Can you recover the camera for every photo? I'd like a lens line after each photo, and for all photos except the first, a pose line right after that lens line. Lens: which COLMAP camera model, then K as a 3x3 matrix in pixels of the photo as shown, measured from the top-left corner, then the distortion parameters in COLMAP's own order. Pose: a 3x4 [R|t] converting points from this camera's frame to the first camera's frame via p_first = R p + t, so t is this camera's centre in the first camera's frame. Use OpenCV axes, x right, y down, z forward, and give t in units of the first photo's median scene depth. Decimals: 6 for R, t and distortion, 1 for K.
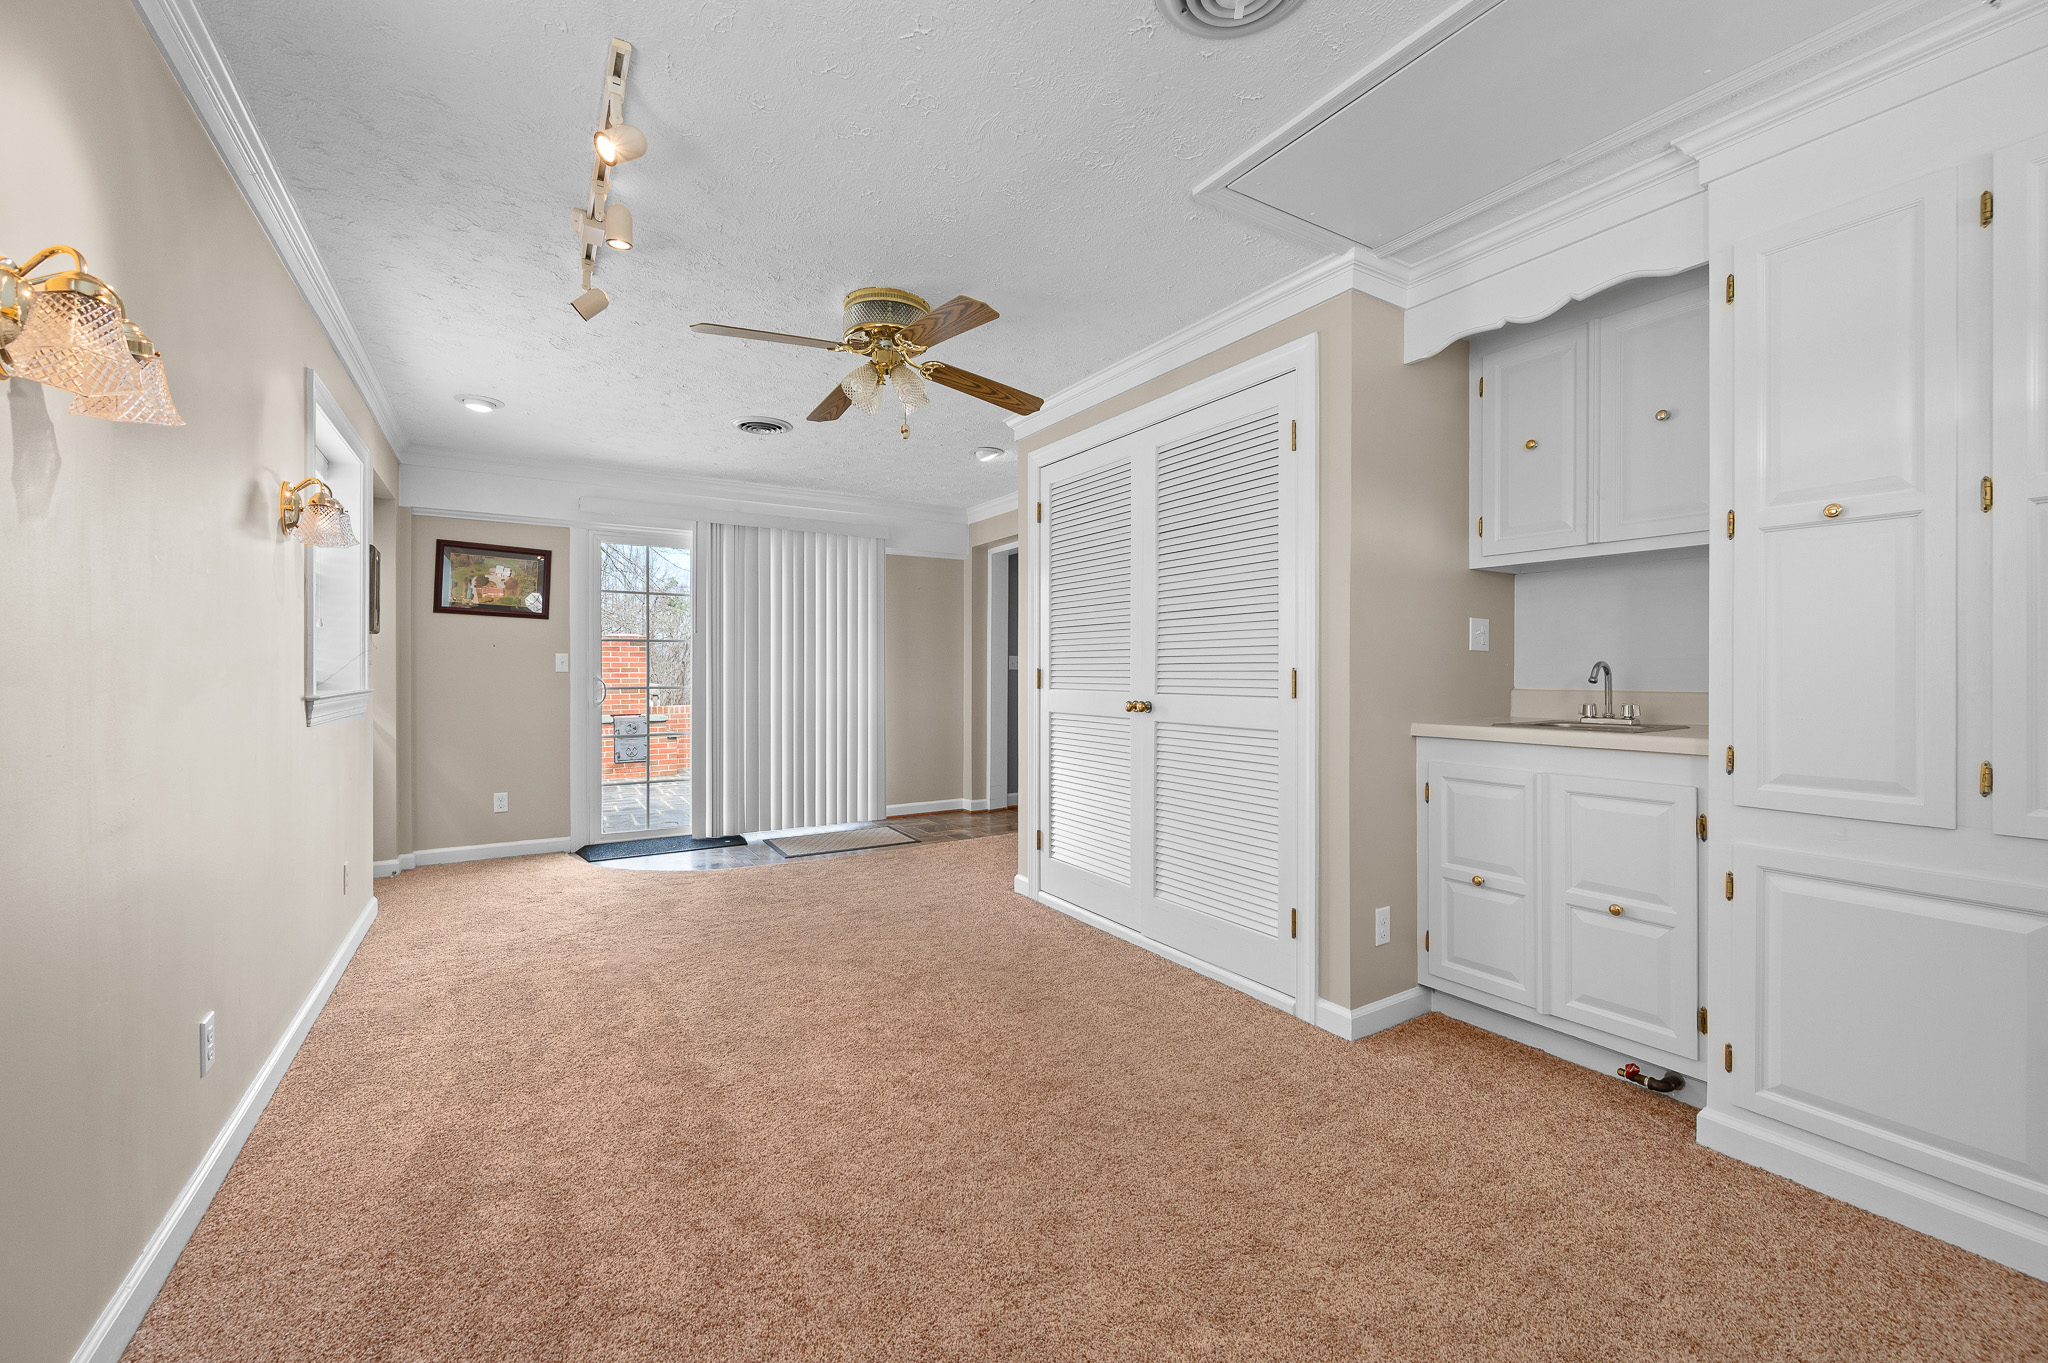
lens RADIAL K [[812.5, 0, 1036.6], [0, 812.5, 674.7], [0, 0, 1]] dist [0.001734, -0.000334]
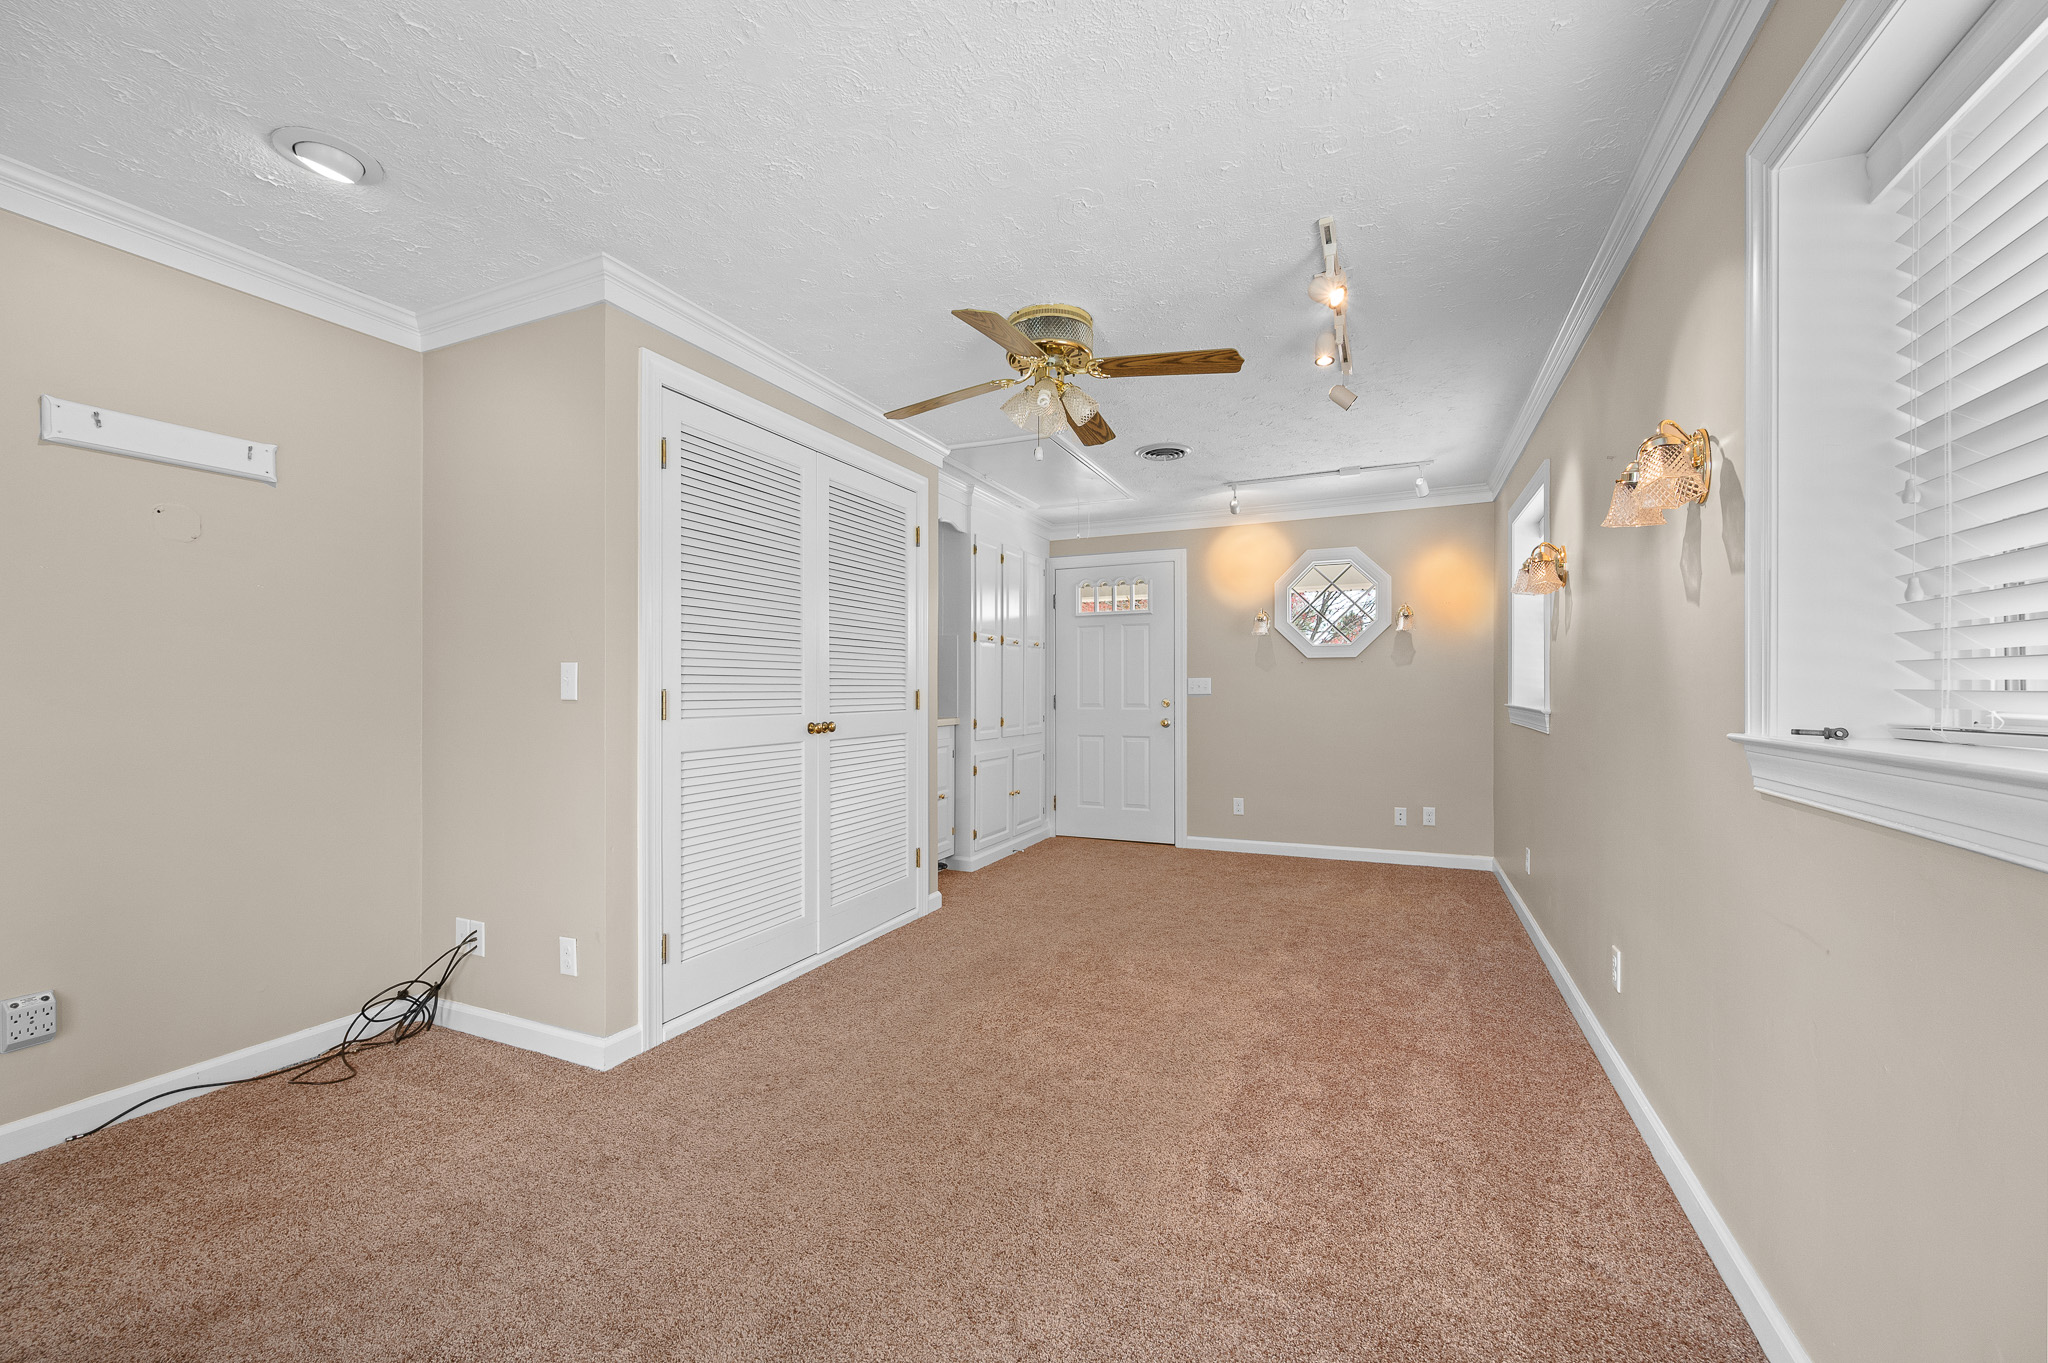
lens RADIAL K [[812.5, 0, 1032.0], [0, 812.5, 686.6], [0, 0, 1]] dist [0.001734, -0.000334]
pose [[-0.550925, -0.001052, 0.834554, -0.885638], [0.000353, 0.999999, 0.001493, -0.013354], [-0.834555, 0.001117, -0.550924, 1.377943]]
